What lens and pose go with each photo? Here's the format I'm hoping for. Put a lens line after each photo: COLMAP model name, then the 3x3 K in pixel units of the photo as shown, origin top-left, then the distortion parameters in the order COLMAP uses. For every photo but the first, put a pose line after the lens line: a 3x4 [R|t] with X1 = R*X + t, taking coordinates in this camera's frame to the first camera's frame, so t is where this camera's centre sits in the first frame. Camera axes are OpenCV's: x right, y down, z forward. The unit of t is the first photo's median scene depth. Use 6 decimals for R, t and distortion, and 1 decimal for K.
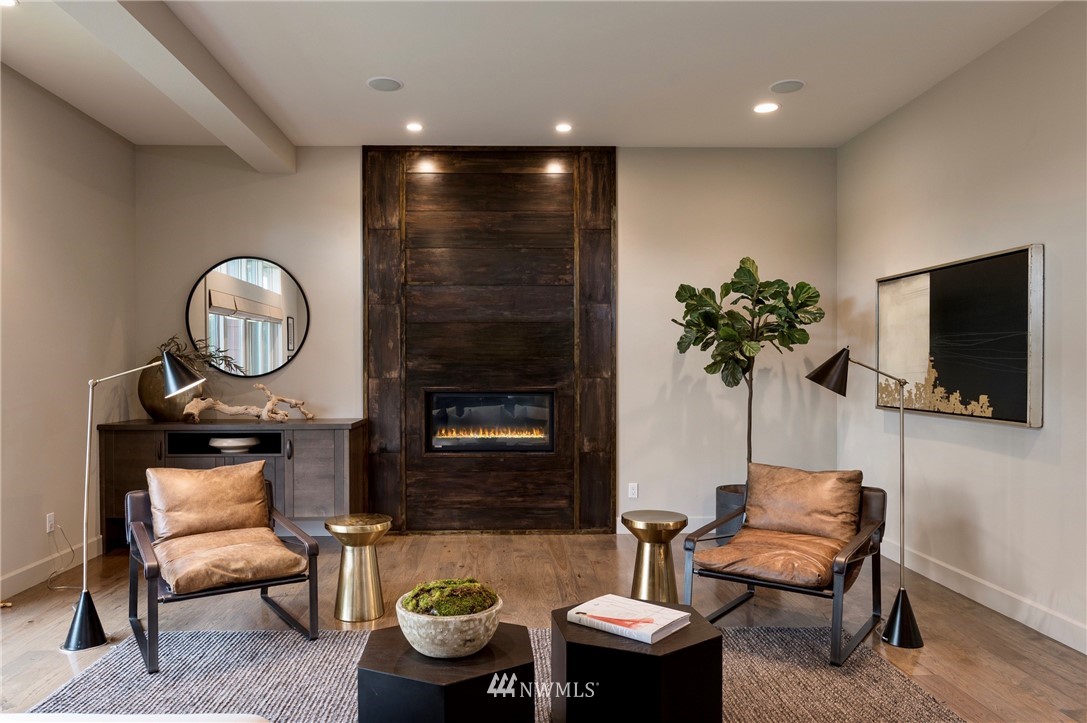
lens RADIAL K [[738.8, 0, 520.1], [0, 738.8, 379.0], [0, 0, 1]] dist [-0.001656, -0.000428]
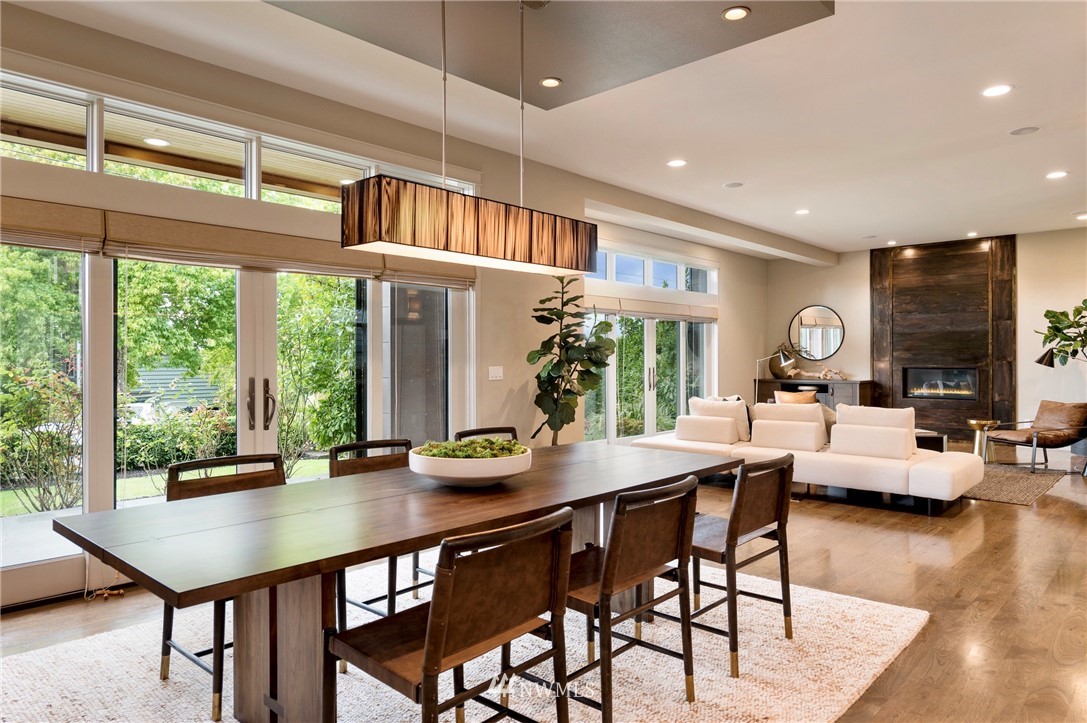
lens RADIAL K [[694.1, 0, 546.9], [0, 694.1, 357.1], [0, 0, 1]] dist [-0.003112, -0.002243]
pose [[0.719834, -0.000755, -0.694146, 0.485008], [-0.008679, 0.999911, -0.010089, 0.016350], [0.694092, 0.013287, 0.719764, -1.033199]]
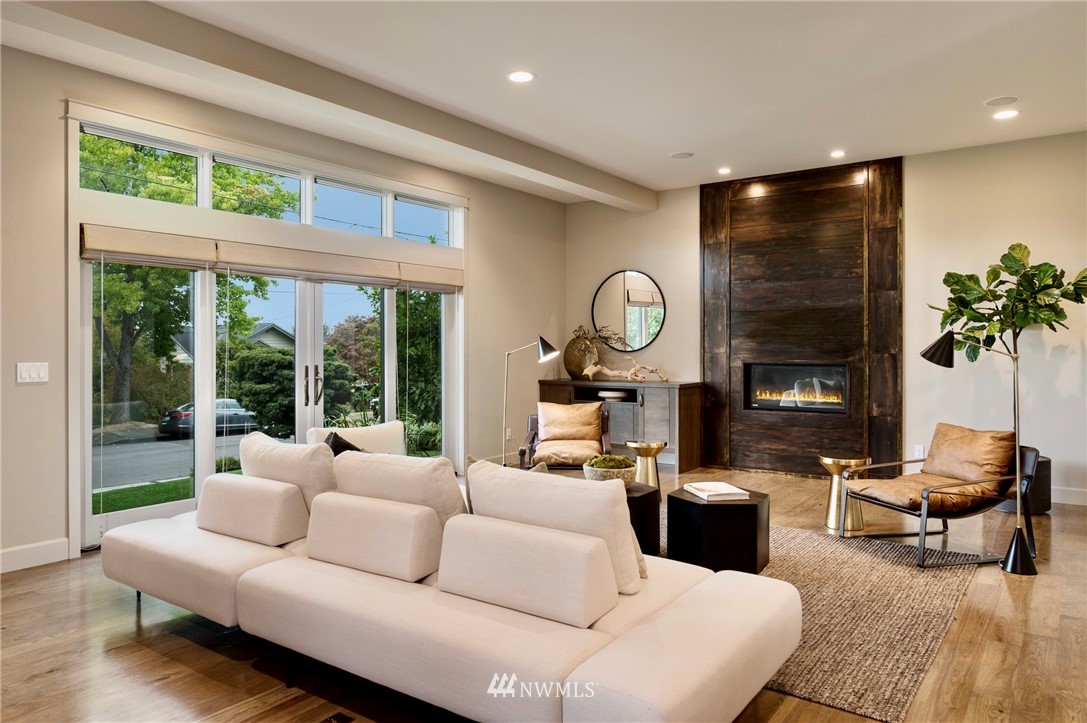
lens RADIAL K [[732.9, 0, 543.6], [0, 732.9, 346.5], [0, 0, 1]] dist [0.000145, 0.000557]
pose [[0.796754, -0.000107, -0.604304, 0.380095], [-0.007545, 0.999920, -0.010124, 0.003141], [0.604257, 0.012626, 0.796689, -0.266586]]
